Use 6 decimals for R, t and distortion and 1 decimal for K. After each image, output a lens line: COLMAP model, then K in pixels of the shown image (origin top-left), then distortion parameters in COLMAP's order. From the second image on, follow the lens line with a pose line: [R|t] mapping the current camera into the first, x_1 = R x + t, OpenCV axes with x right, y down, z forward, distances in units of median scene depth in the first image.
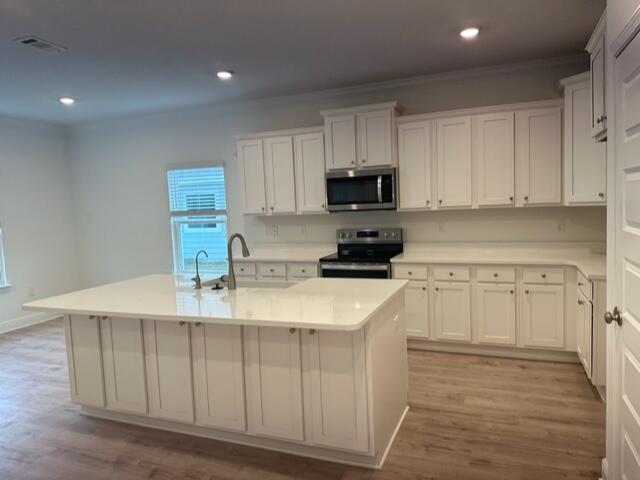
lens RADIAL K [[429.1, 0, 320.0], [0, 429.1, 240.0], [0, 0, 1]] dist [0.003586, -0.003472]
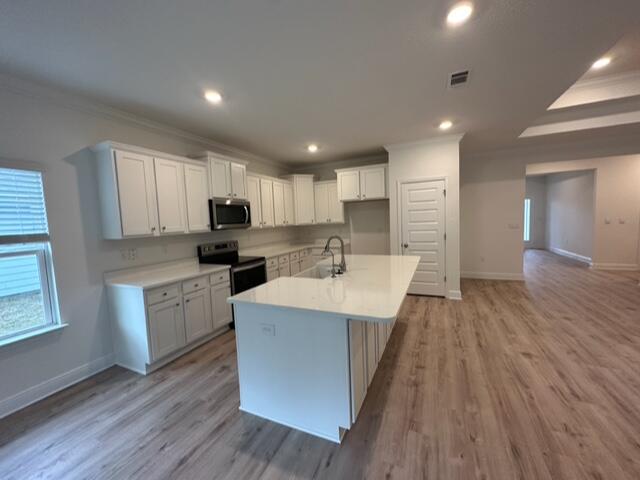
lens RADIAL K [[253.3, 0, 320.0], [0, 253.3, 240.0], [0, 0, 1]] dist [-0.013191, 0.002565]
pose [[0.060756, -0.040377, 0.997336, -0.717044], [0.126155, 0.991479, 0.032454, -0.021792], [-0.990148, 0.123847, 0.065332, 0.650992]]
